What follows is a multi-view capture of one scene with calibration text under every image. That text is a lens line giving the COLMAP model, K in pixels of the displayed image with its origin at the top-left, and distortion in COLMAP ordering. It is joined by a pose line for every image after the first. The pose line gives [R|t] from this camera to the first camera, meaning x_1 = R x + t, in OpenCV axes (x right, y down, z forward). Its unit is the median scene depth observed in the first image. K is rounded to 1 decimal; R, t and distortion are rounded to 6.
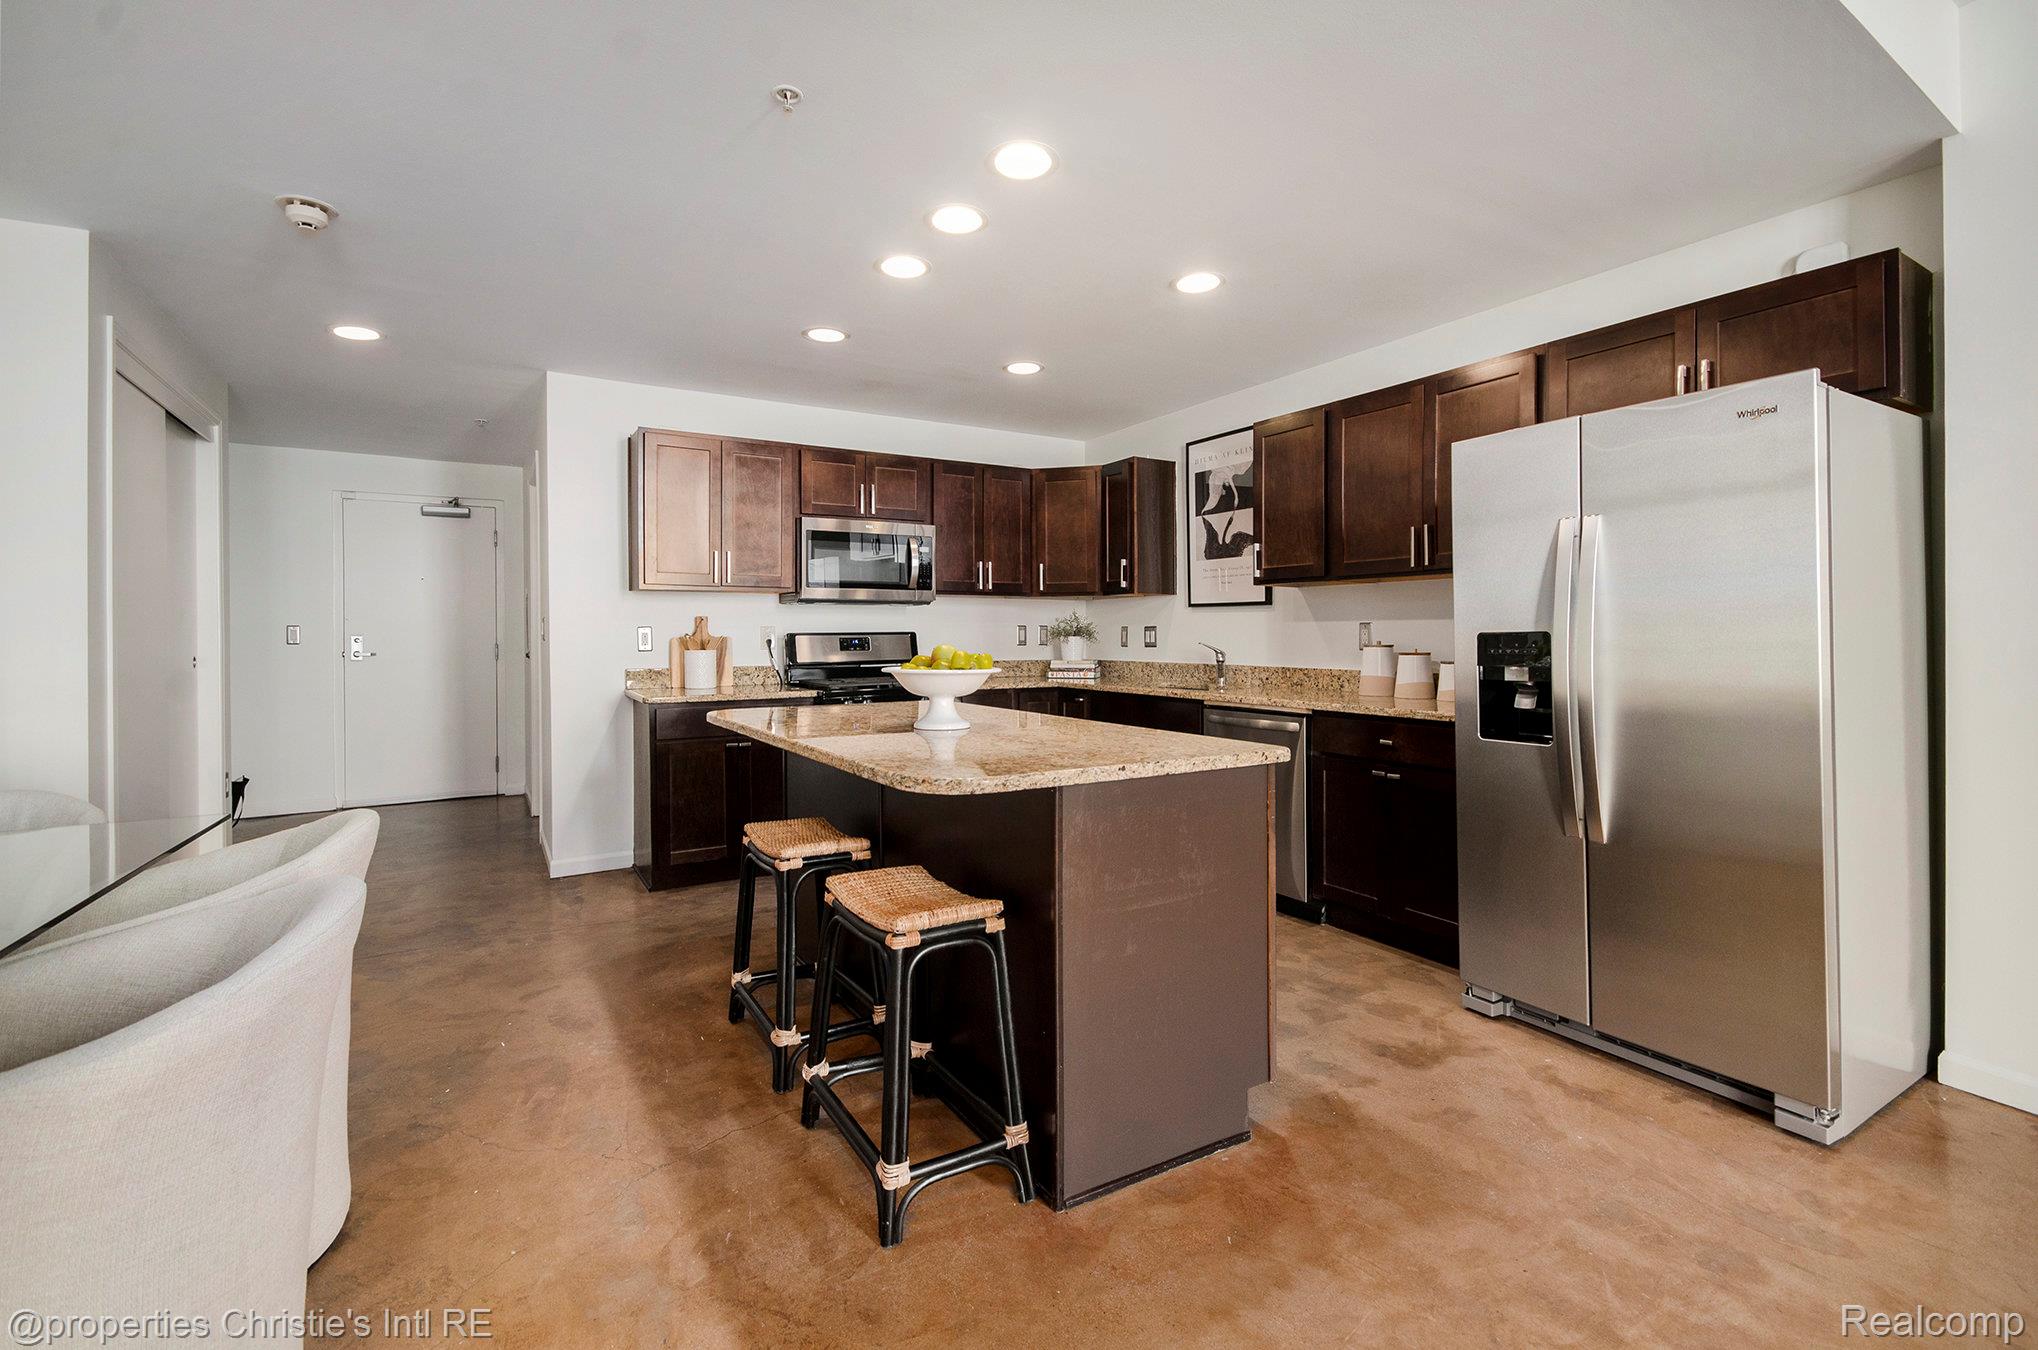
lens RADIAL K [[916.8, 0, 1007.1], [0, 916.8, 638.7], [0, 0, 1]] dist [0.009977, -0.009508]
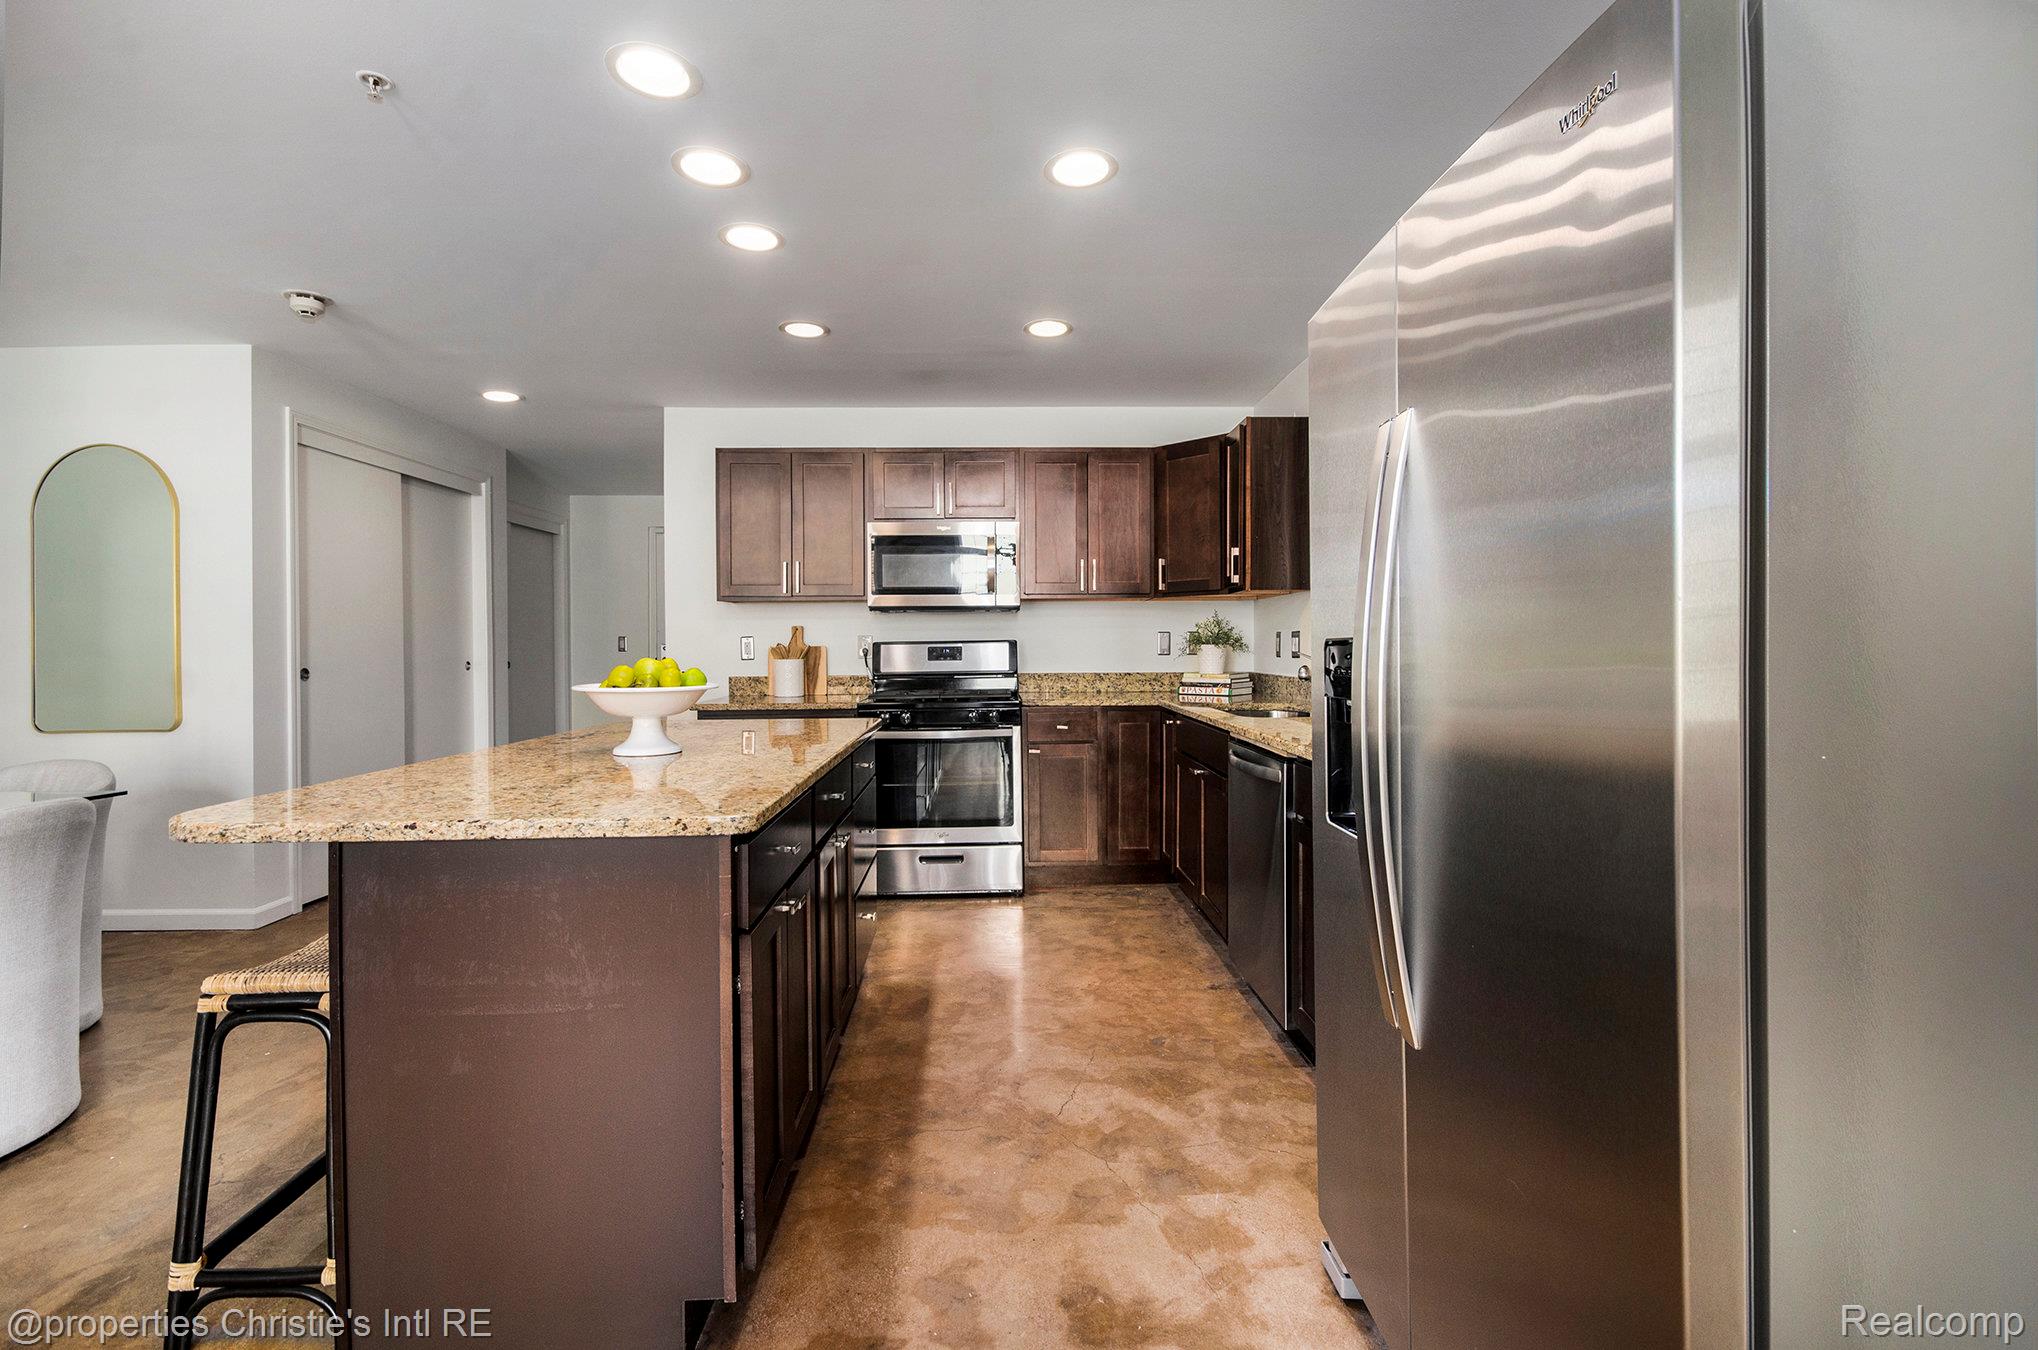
lens RADIAL K [[916.8, 0, 968.6], [0, 916.8, 617.9], [0, 0, 1]] dist [0.009977, -0.009508]
pose [[0.881153, -0.016722, -0.472535, 0.491411], [0.003331, 0.999569, -0.029160, -0.004868], [0.472819, 0.024121, 0.880830, 0.293435]]
